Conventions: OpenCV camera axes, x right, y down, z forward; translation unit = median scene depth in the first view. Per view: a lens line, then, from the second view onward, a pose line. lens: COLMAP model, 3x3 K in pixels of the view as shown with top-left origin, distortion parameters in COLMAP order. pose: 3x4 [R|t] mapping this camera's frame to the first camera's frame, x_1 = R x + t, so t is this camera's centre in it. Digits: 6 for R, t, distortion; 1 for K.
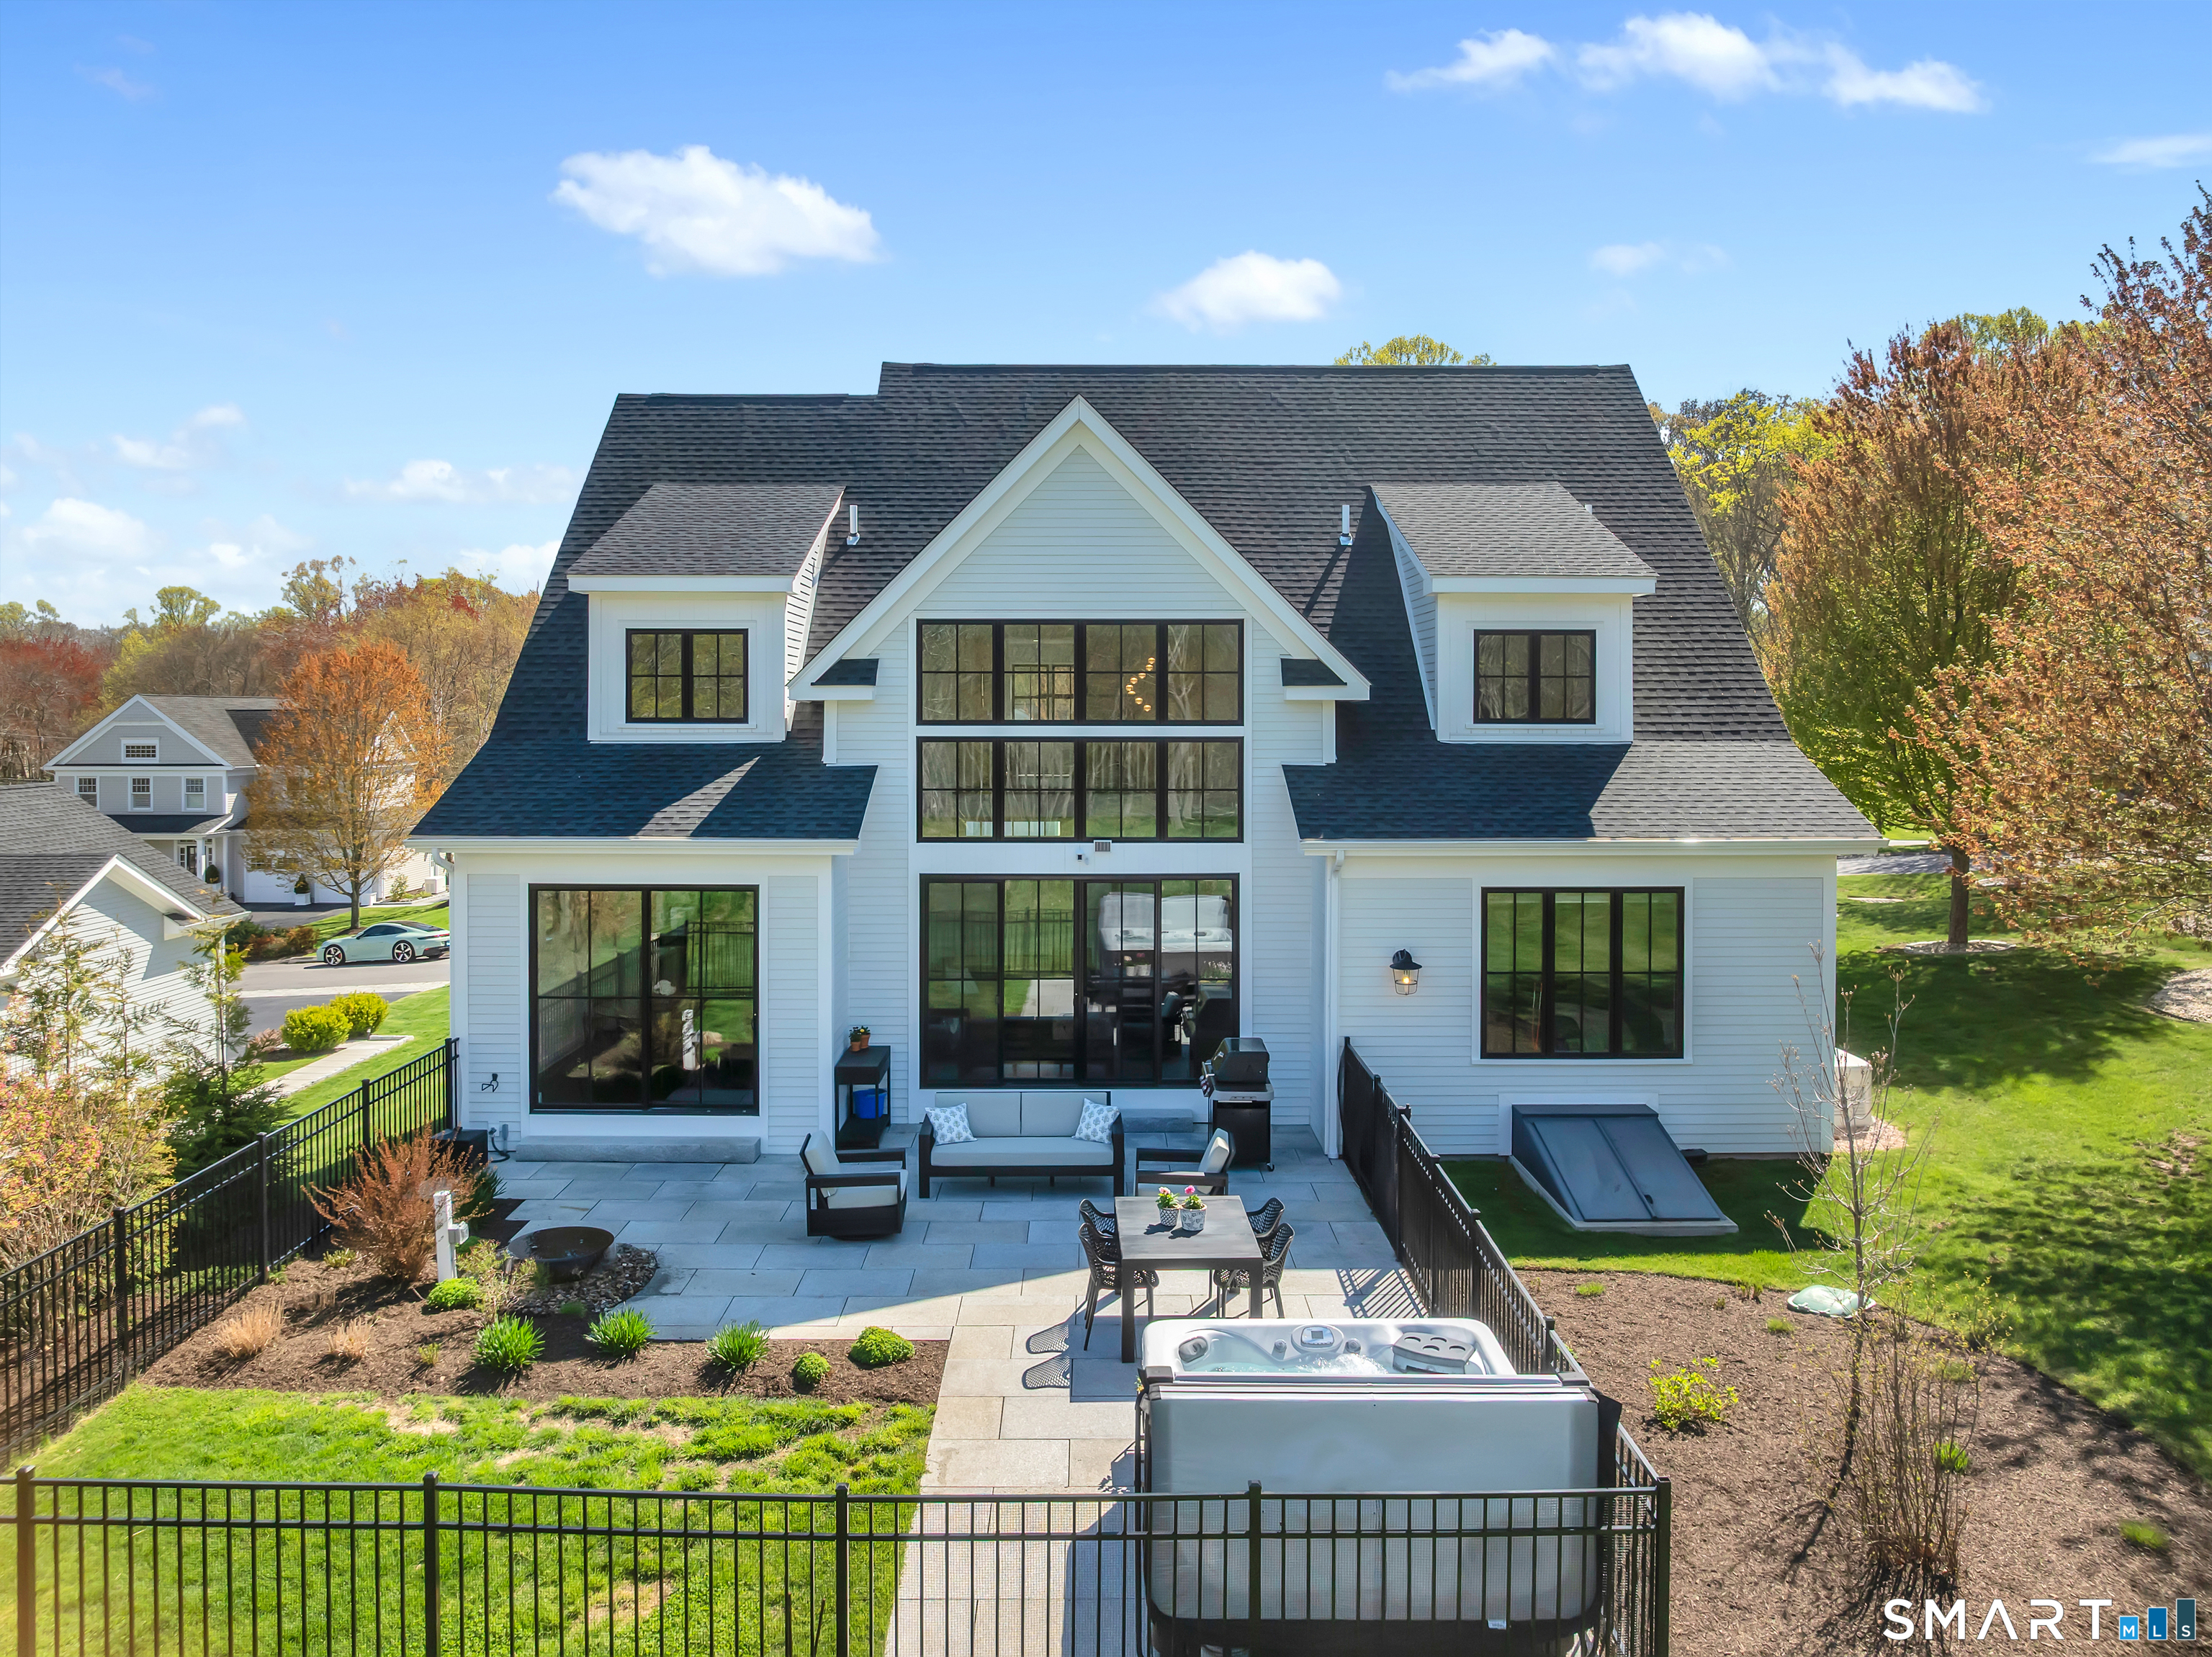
lens RADIAL K [[1629.9, 0, 1116.3], [0, 1629.9, 957.3], [0, 0, 1]] dist [-0.048088, 0.006313]
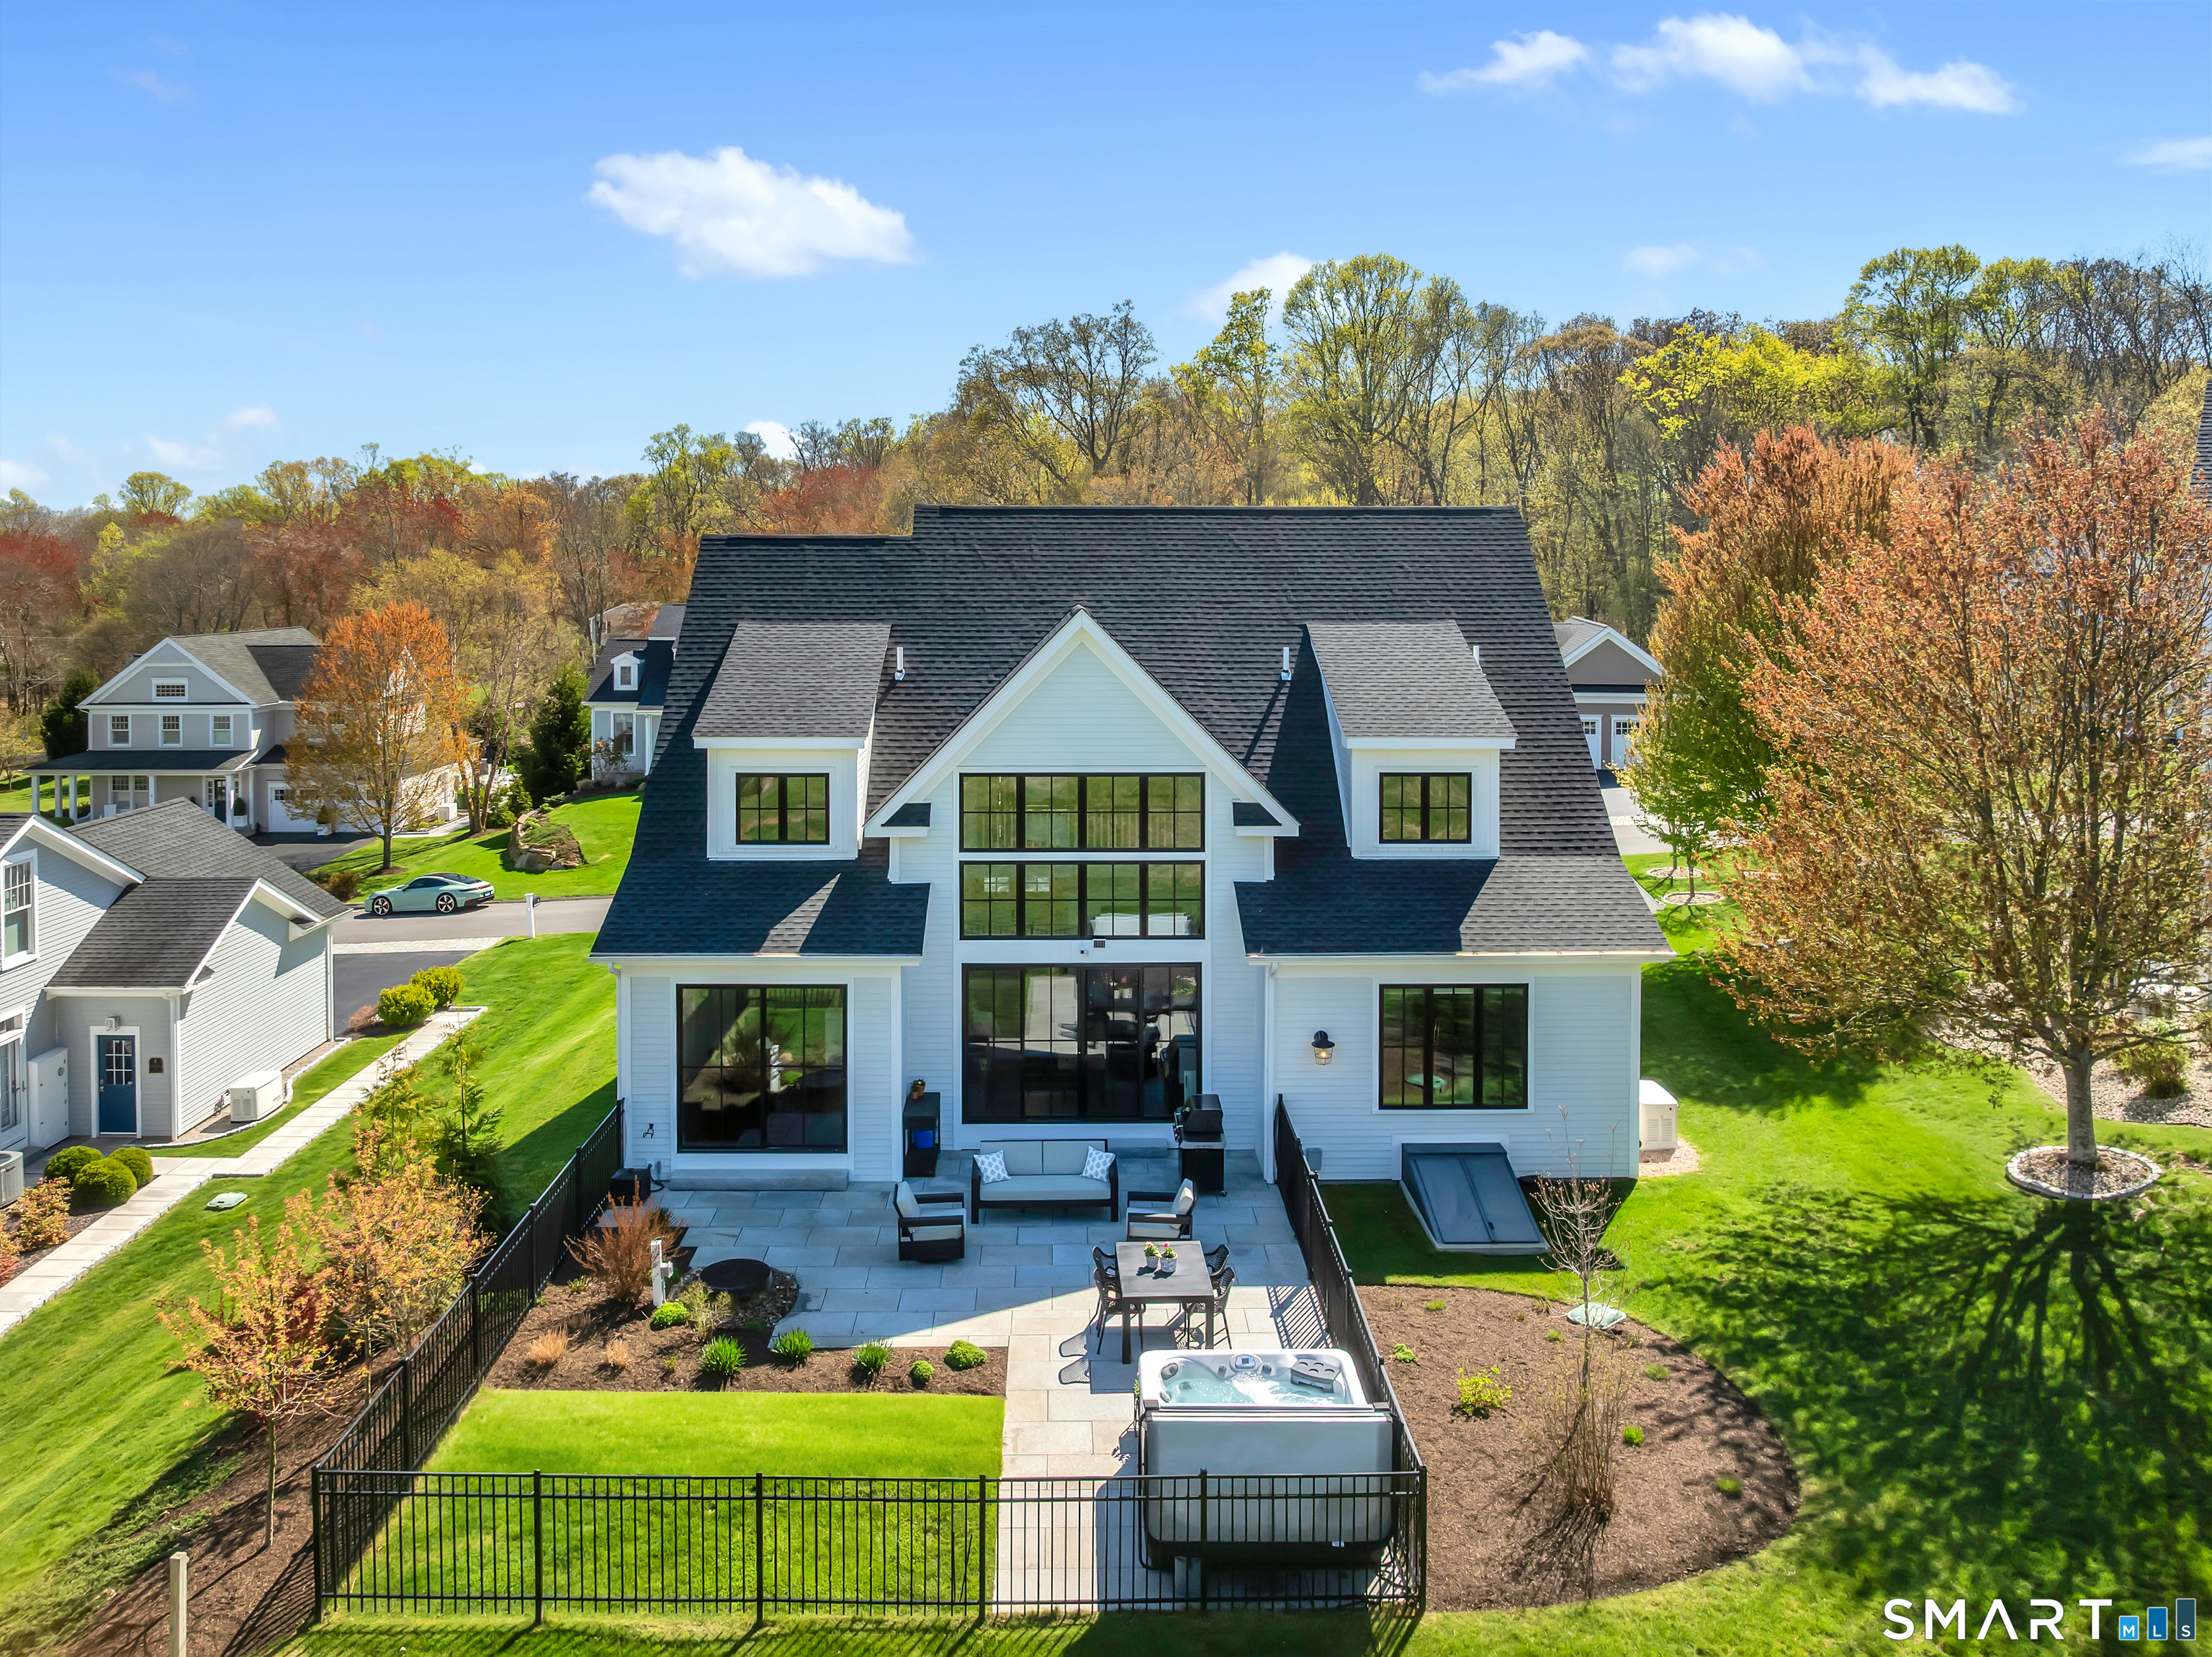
lens RADIAL K [[1651.7, 0, 1106.0], [0, 1651.7, 828.5], [0, 0, 1]] dist [-0.034856, 0.001110]
pose [[0.999922, -0.001623, 0.012352, -0.021486], [0.001573, 0.999991, 0.004011, -0.184337], [-0.012358, -0.003991, 0.999916, -0.387621]]
